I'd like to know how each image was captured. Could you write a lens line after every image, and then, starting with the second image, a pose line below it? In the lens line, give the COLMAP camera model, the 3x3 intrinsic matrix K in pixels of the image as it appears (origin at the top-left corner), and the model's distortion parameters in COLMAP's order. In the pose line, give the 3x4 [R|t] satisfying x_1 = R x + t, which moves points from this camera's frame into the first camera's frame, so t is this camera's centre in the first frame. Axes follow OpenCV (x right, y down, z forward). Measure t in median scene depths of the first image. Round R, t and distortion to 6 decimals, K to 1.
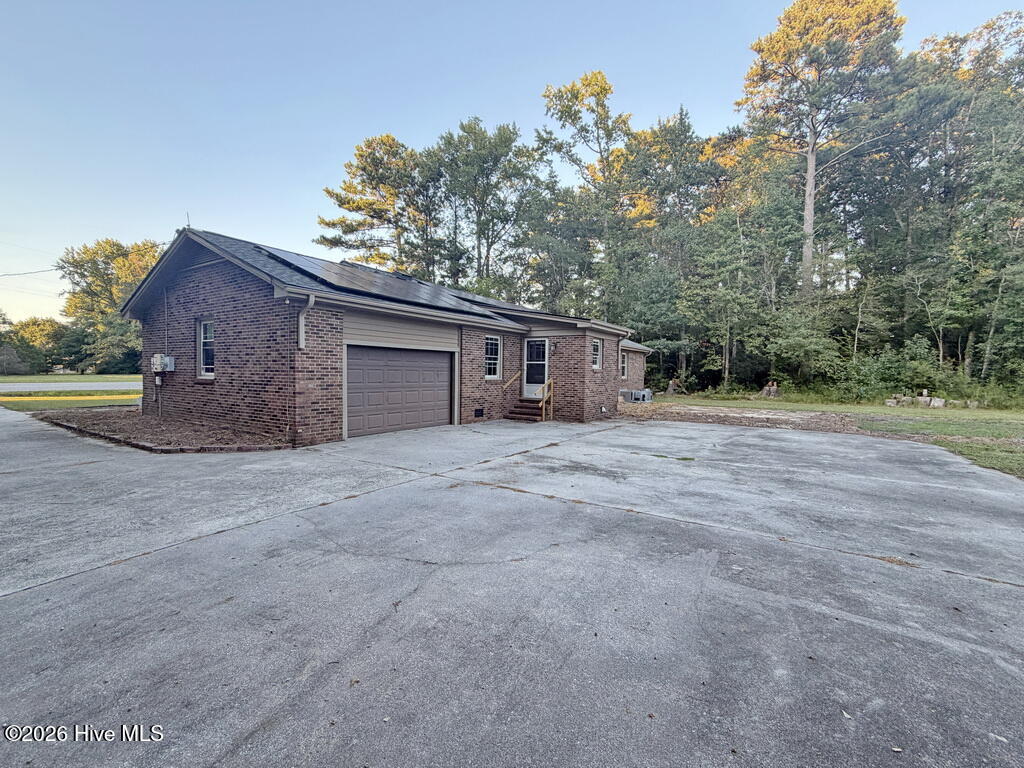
lens RADIAL K [[452.0, 0, 511.9], [0, 452.0, 382.8], [0, 0, 1]] dist [0.000322, -0.000385]
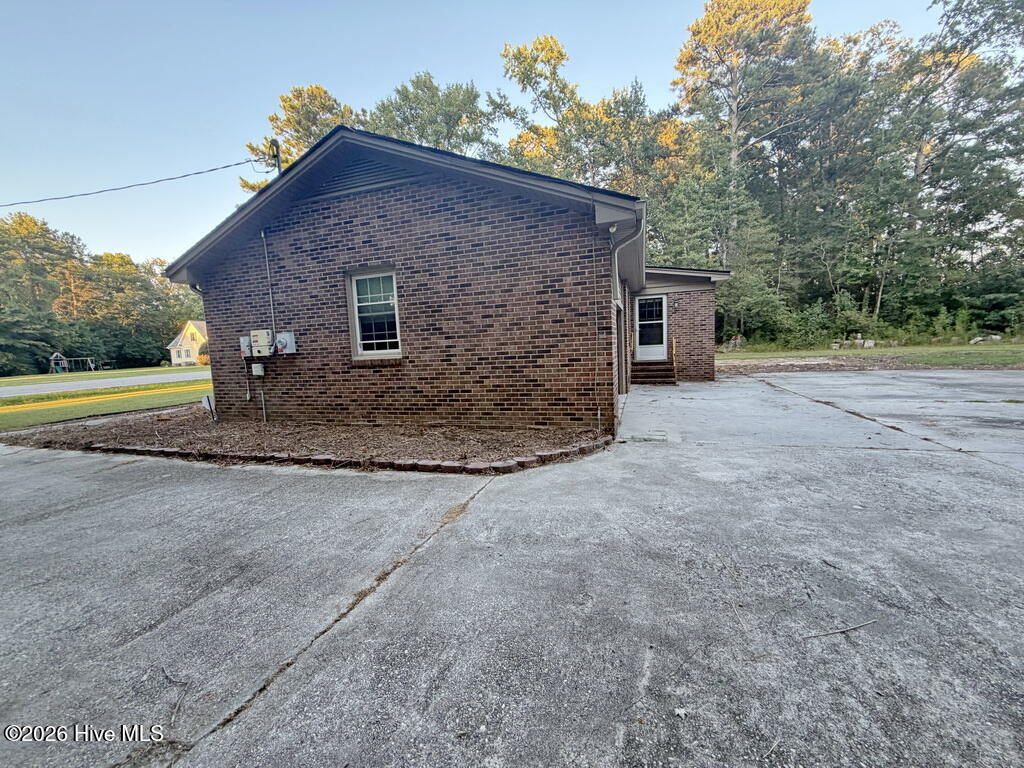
lens RADIAL K [[411.3, 0, 510.0], [0, 411.3, 385.1], [0, 0, 1]] dist [-0.002165, 0.000988]
pose [[0.964339, -0.087605, 0.249751, -0.286579], [0.069215, 0.994267, 0.081504, -0.002773], [-0.255459, -0.061311, 0.964874, 0.149768]]
